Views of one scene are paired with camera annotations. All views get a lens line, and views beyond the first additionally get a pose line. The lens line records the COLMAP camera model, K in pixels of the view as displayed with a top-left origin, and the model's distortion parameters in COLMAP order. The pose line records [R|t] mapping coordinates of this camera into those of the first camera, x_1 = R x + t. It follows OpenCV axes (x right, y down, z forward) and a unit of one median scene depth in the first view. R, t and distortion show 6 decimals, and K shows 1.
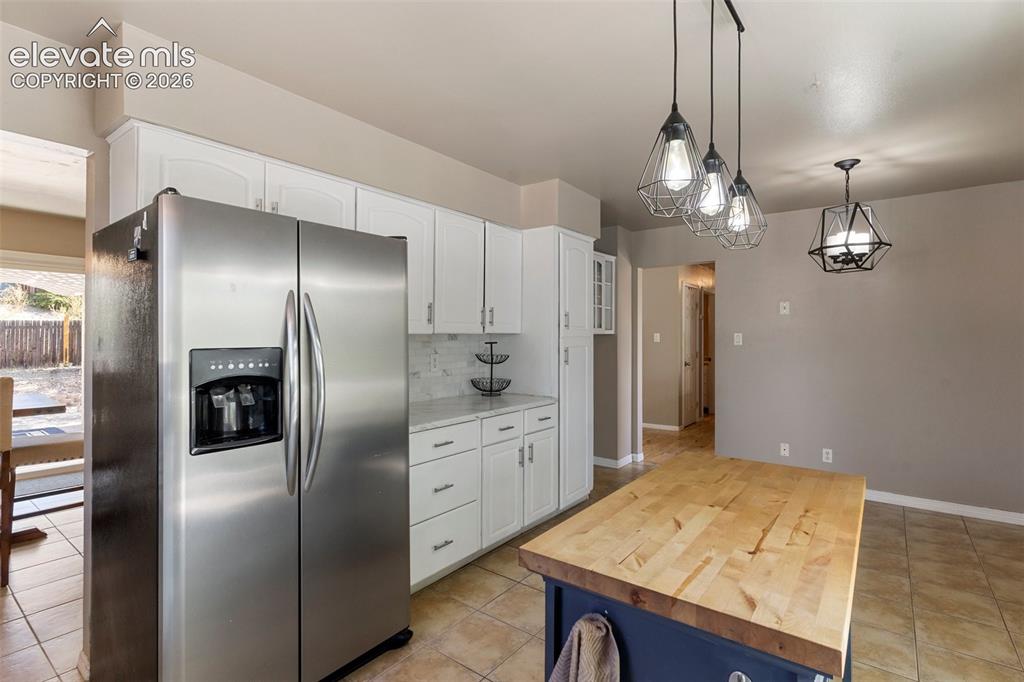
lens RADIAL K [[493.0, 0, 511.8], [0, 493.0, 337.2], [0, 0, 1]] dist [0.011461, 0.000193]
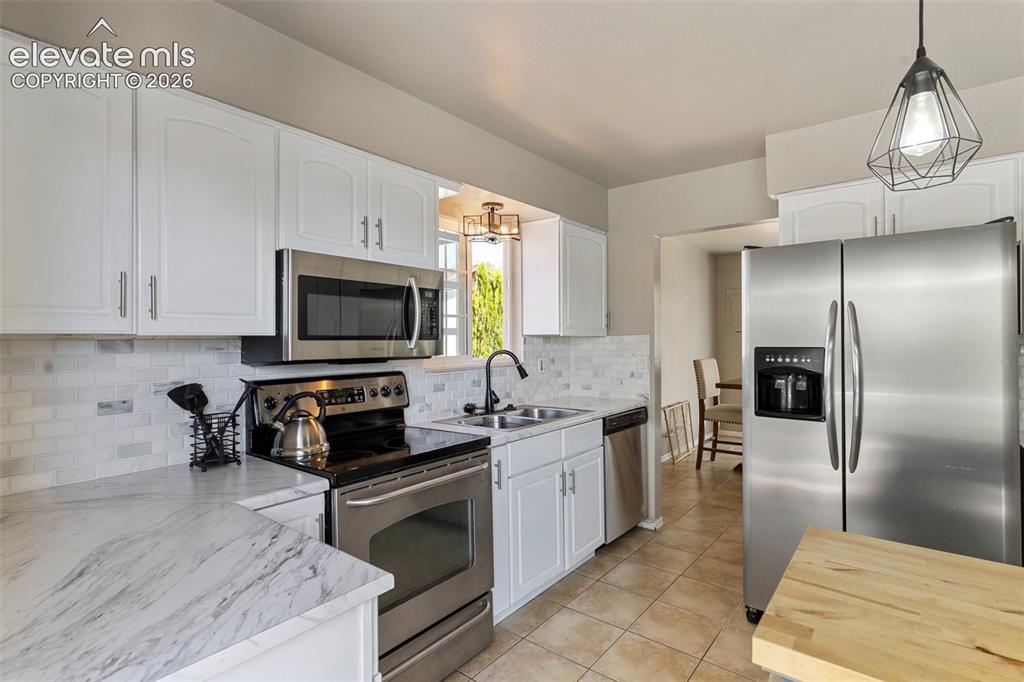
lens RADIAL K [[493.0, 0, 511.8], [0, 493.0, 337.2], [0, 0, 1]] dist [0.011461, 0.000193]
pose [[-0.016570, -0.007814, -0.999832, 0.645337], [-0.004529, 0.999960, -0.007740, 0.007142], [0.999852, 0.004400, -0.016605, 0.195304]]
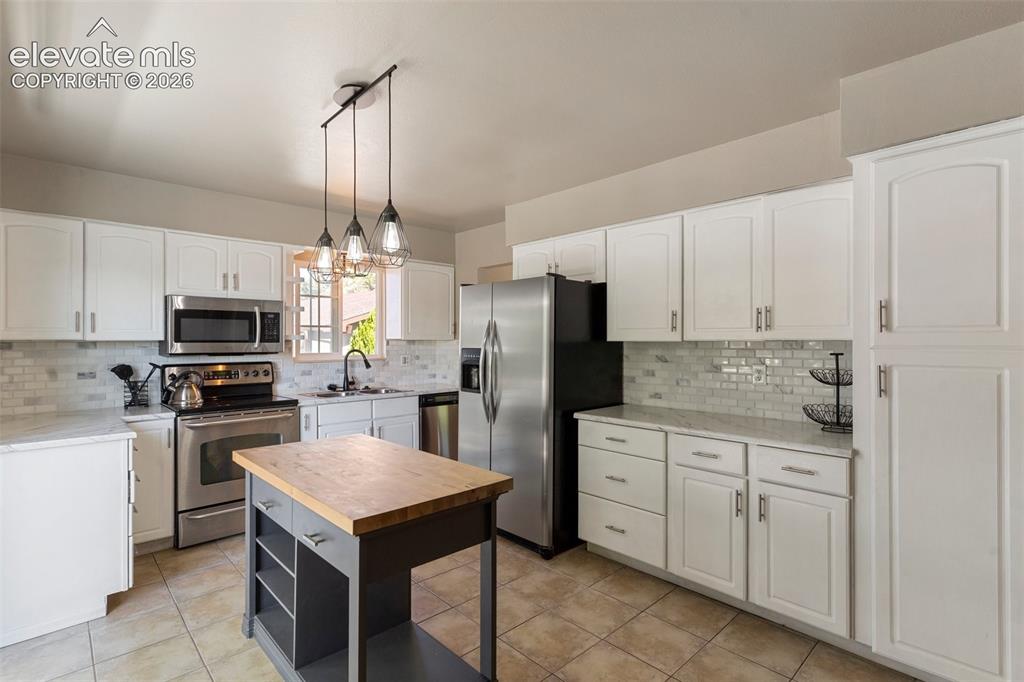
lens RADIAL K [[493.0, 0, 511.8], [0, 493.0, 337.2], [0, 0, 1]] dist [0.011461, 0.000193]
pose [[-0.160242, -0.009857, -0.987028, 1.211139], [-0.007805, 0.999932, -0.008718, -0.004538], [0.987047, 0.006306, -0.160308, 1.131473]]
